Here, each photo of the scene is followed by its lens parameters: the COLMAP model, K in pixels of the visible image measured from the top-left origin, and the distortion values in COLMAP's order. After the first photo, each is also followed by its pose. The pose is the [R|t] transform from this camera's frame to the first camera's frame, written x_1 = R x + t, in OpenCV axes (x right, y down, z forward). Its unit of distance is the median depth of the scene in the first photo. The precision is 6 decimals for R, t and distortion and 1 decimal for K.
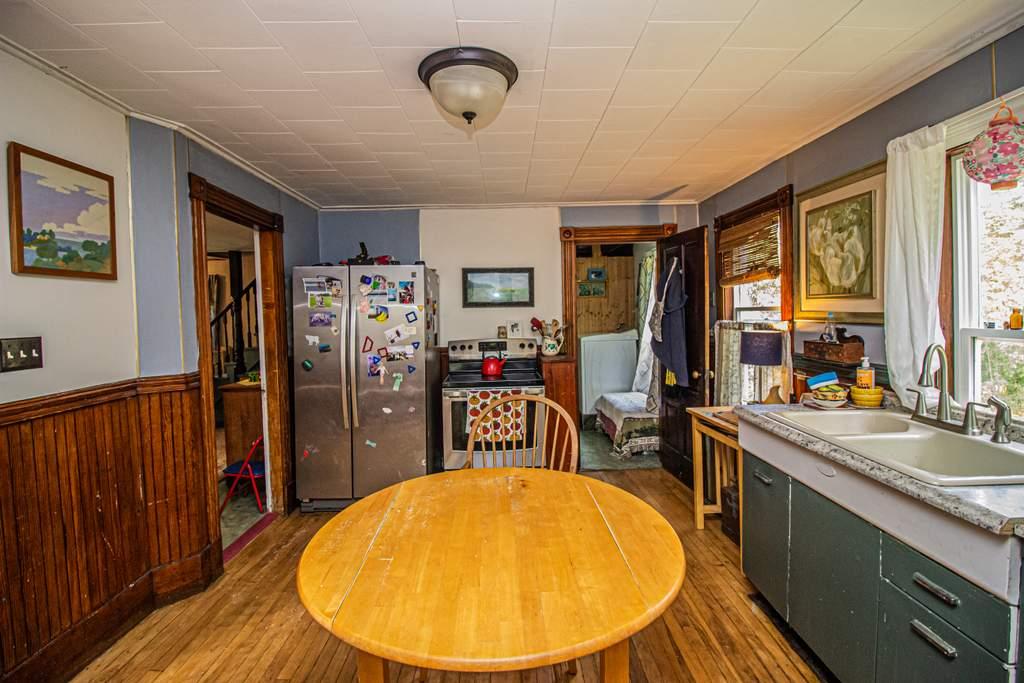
lens RADIAL K [[493.9, 0, 514.6], [0, 493.9, 338.3], [0, 0, 1]] dist [-0.019653, -0.000348]
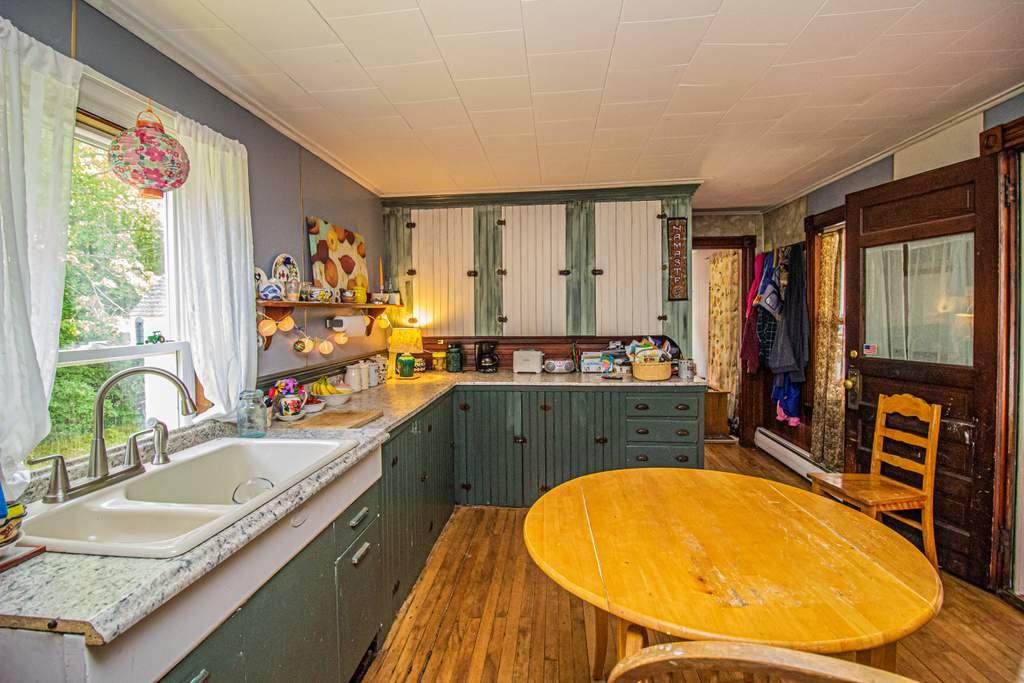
lens RADIAL K [[493.9, 0, 506.2], [0, 493.9, 337.2], [0, 0, 1]] dist [-0.019653, -0.000348]
pose [[-0.991357, 0.029931, 0.127729, 0.188541], [0.041292, 0.995331, 0.087243, -0.082509], [-0.124521, 0.091764, -0.987965, 1.725623]]
